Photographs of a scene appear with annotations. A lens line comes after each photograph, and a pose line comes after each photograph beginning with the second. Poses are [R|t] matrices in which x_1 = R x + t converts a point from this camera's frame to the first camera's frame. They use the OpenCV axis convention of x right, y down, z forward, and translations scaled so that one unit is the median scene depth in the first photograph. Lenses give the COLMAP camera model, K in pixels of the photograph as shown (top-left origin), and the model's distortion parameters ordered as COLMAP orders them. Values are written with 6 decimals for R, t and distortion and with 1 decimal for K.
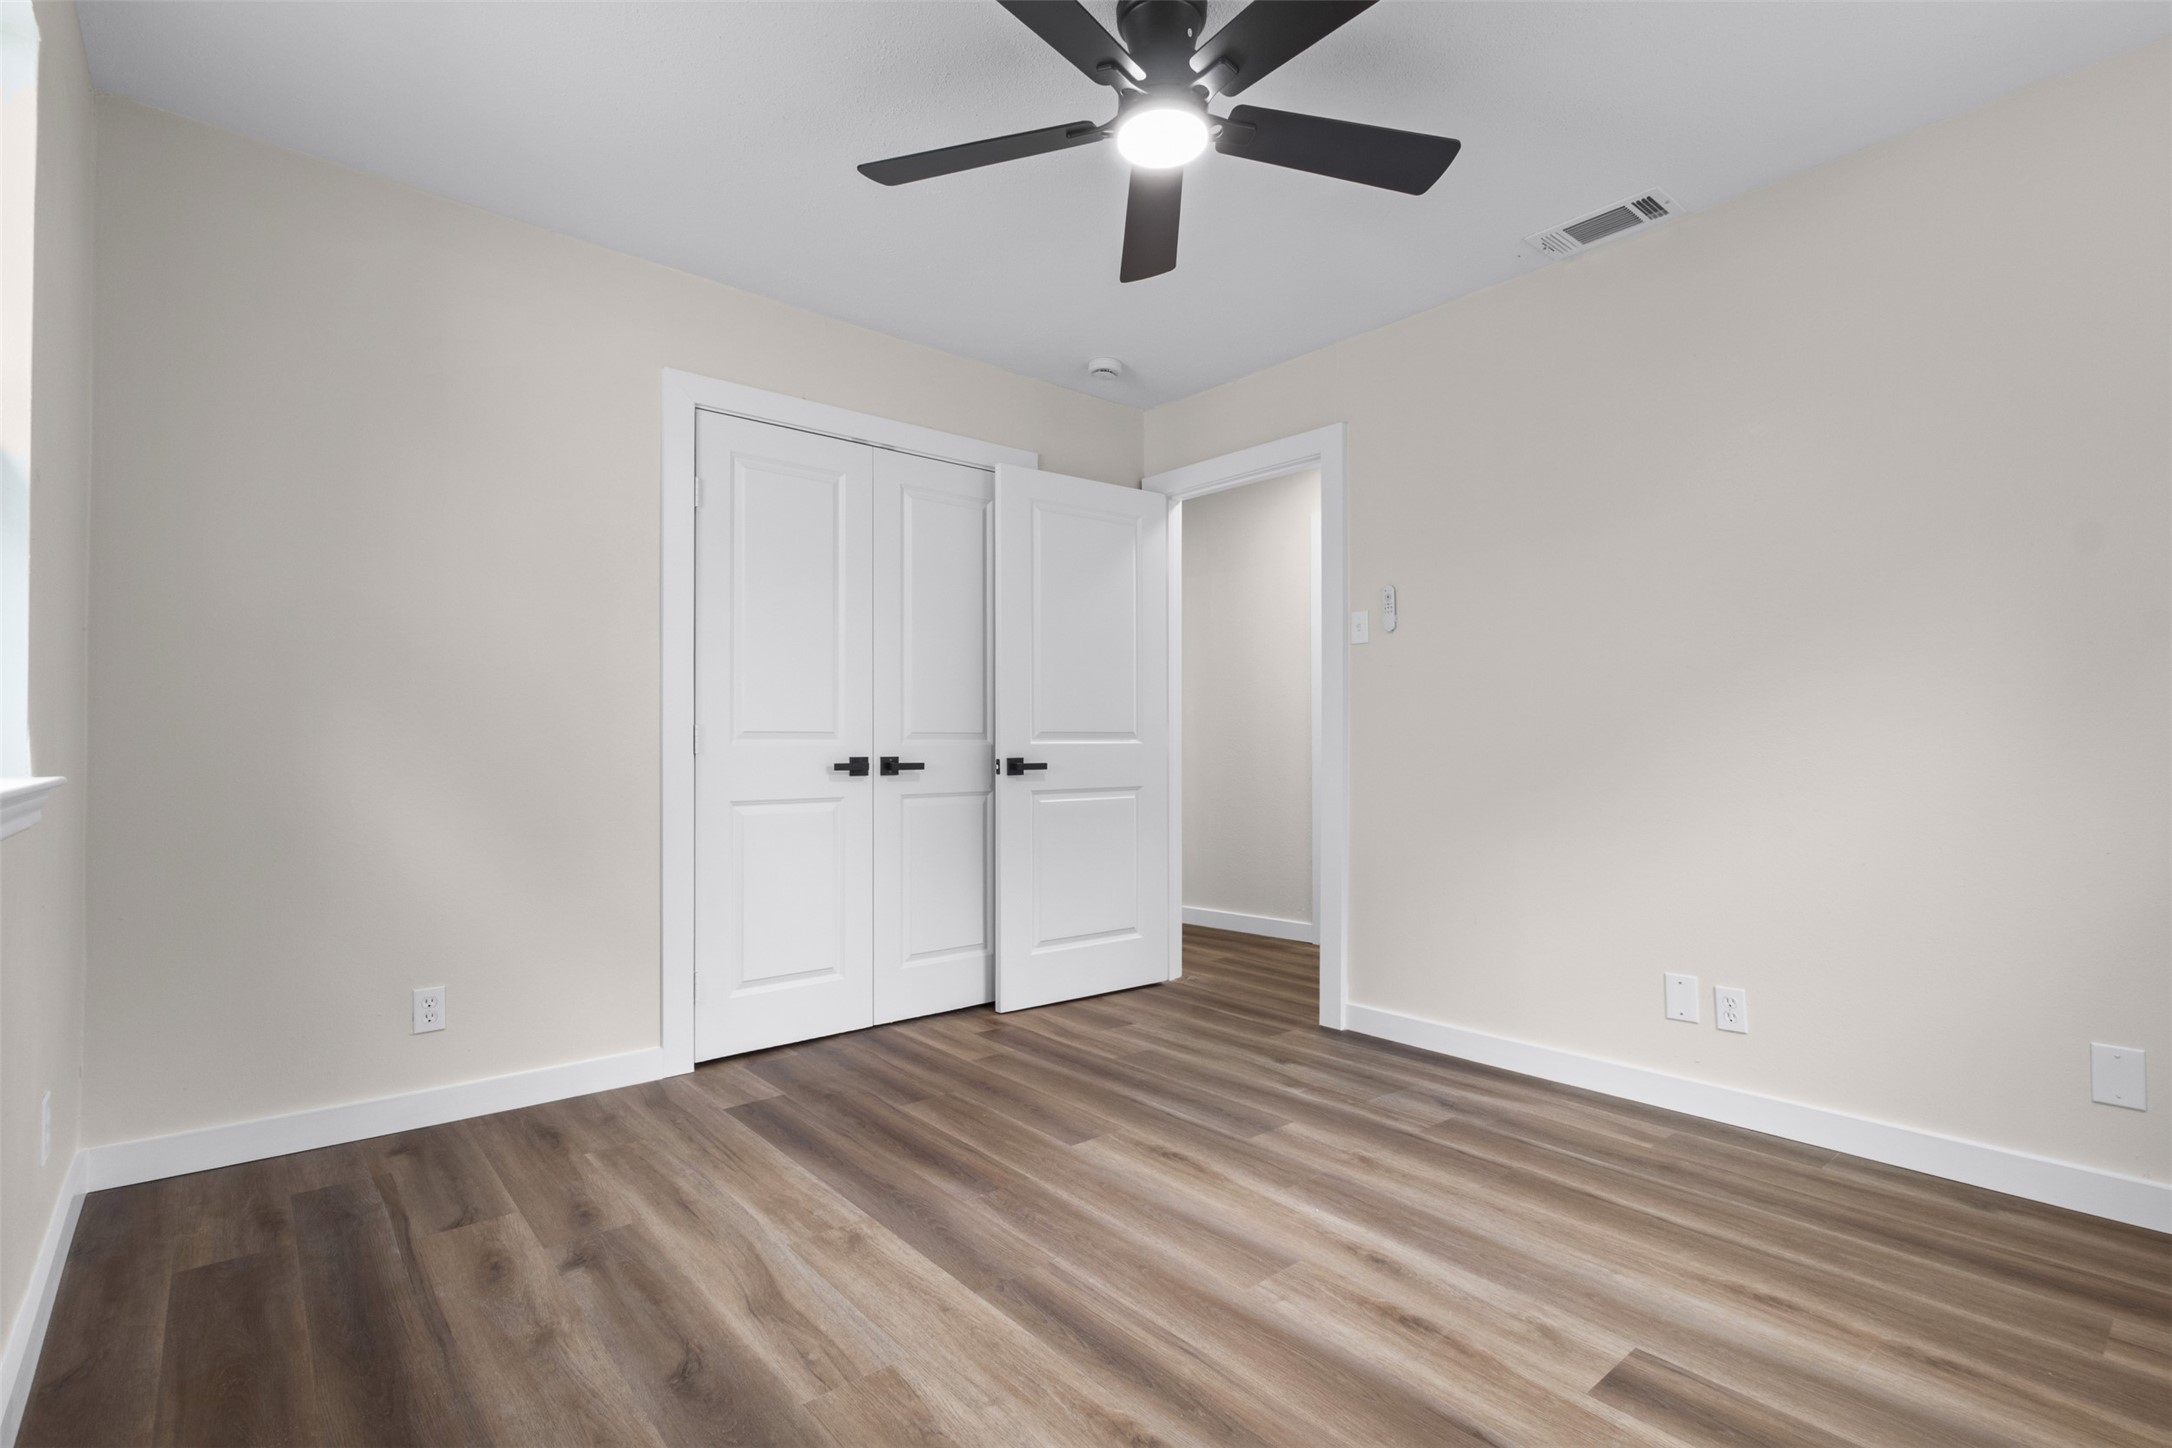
lens RADIAL K [[1028.6, 0, 1086.0], [0, 1028.6, 724.0], [0, 0, 1]] dist [0.001498, 0.000004]
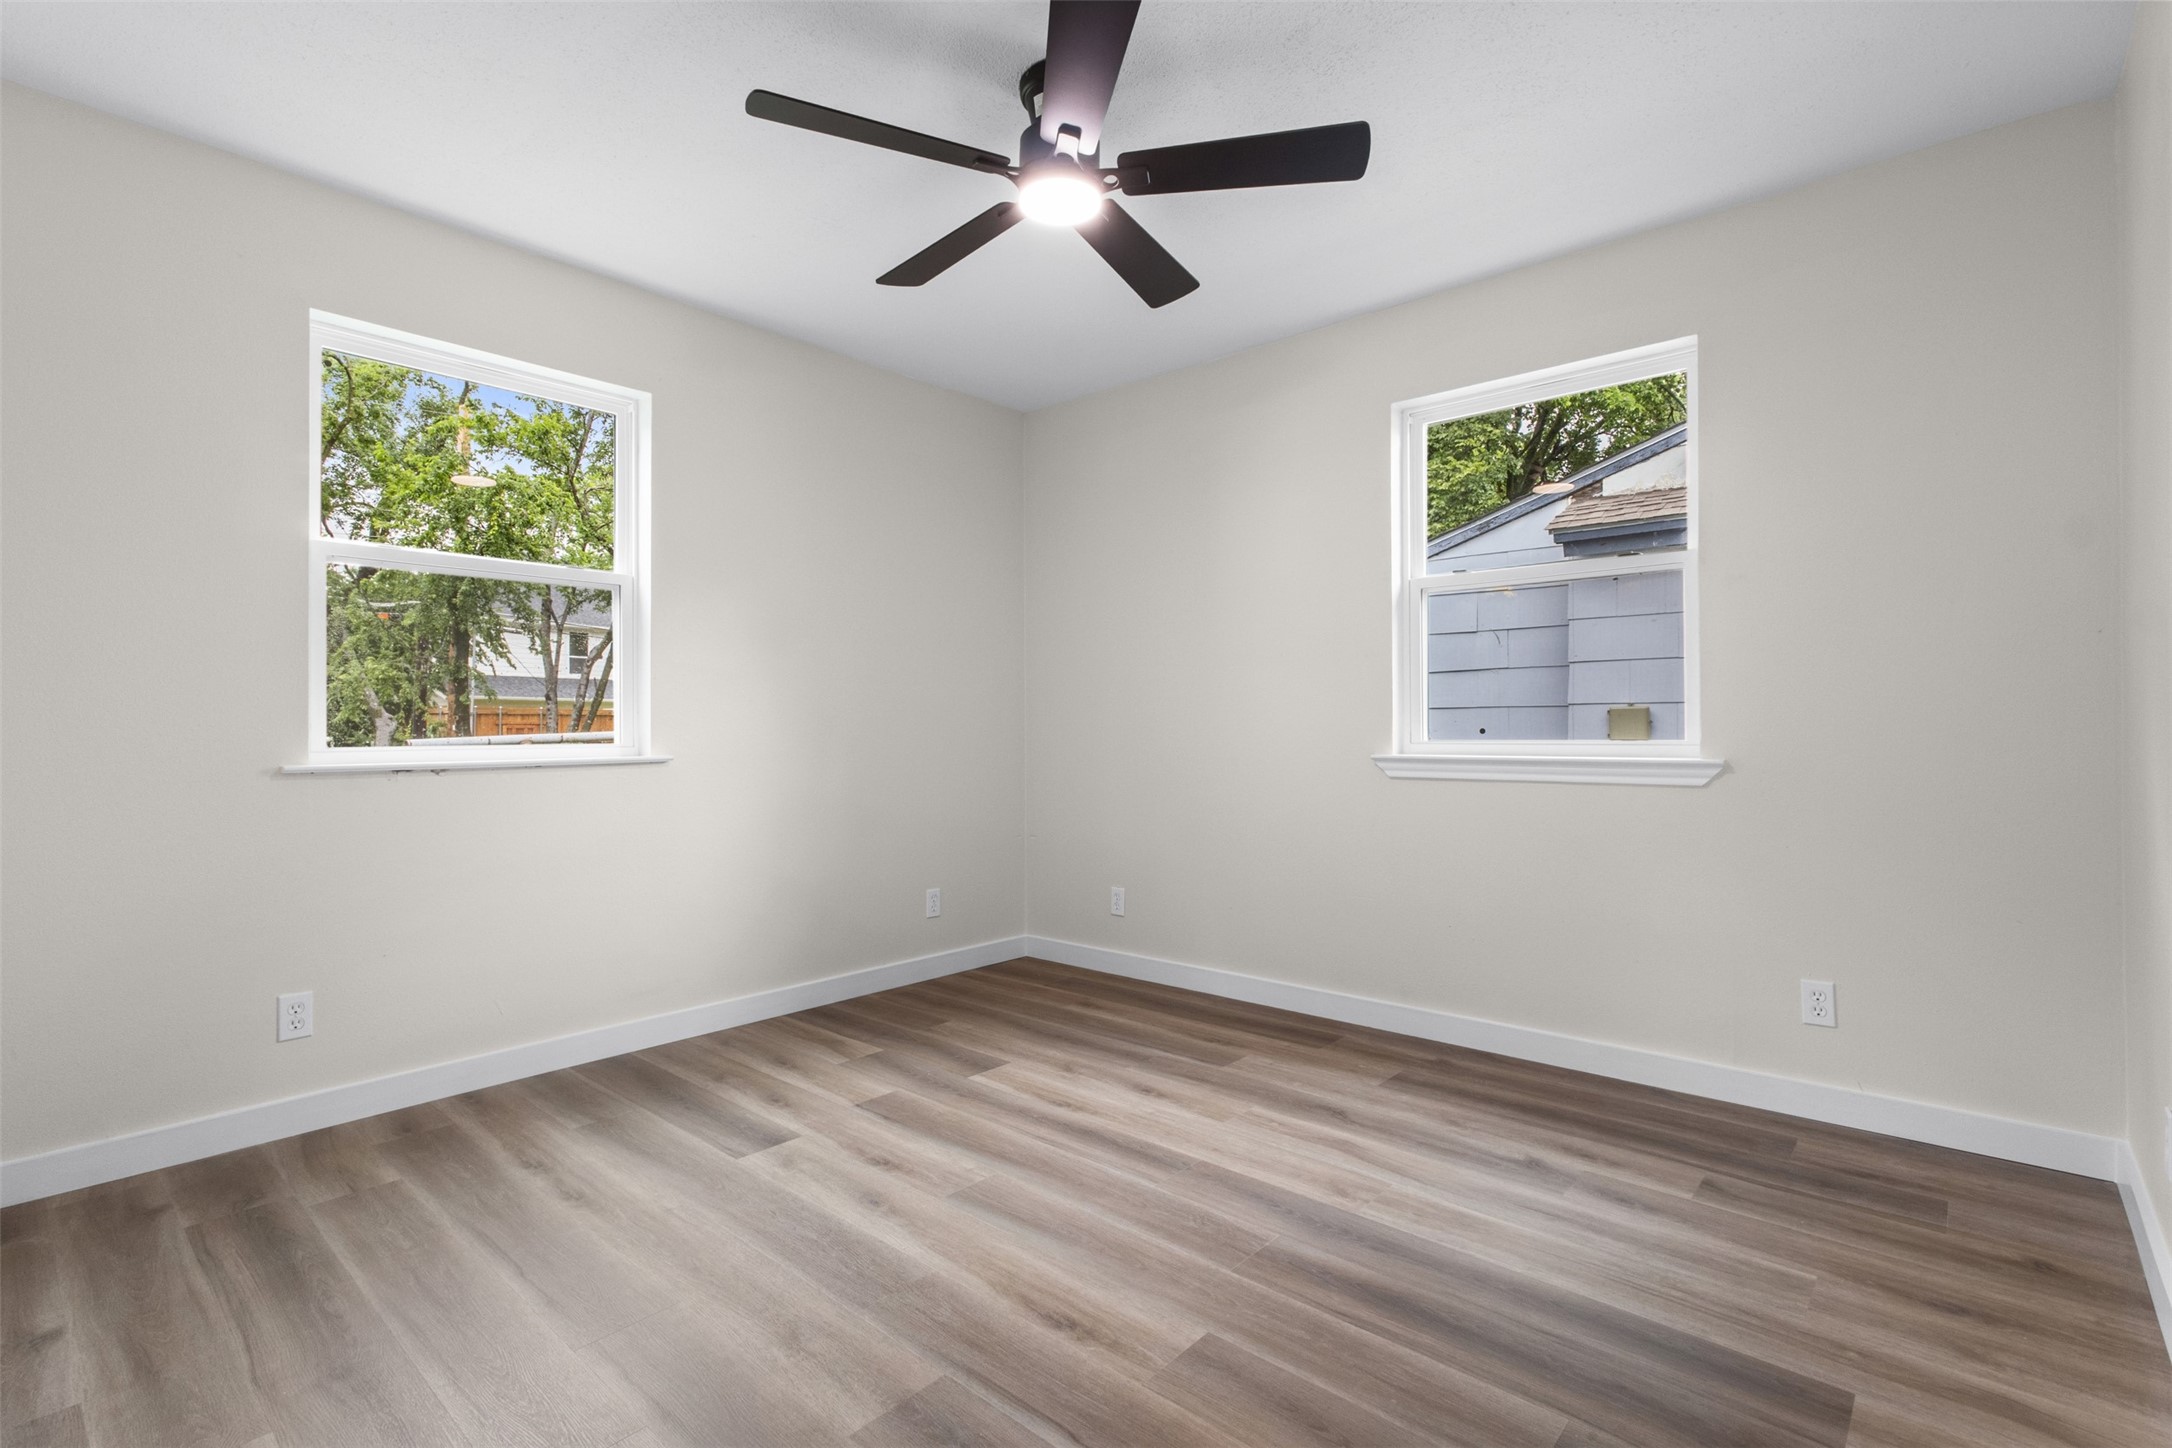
lens RADIAL K [[987.1, 0, 1068.2], [0, 987.1, 730.4], [0, 0, 1]] dist [0.014086, 0.000801]
pose [[-0.992577, 0.003594, -0.121565, 0.195378], [0.005875, 0.999813, -0.018410, 0.022289], [0.121476, -0.018987, -0.992413, 2.039467]]
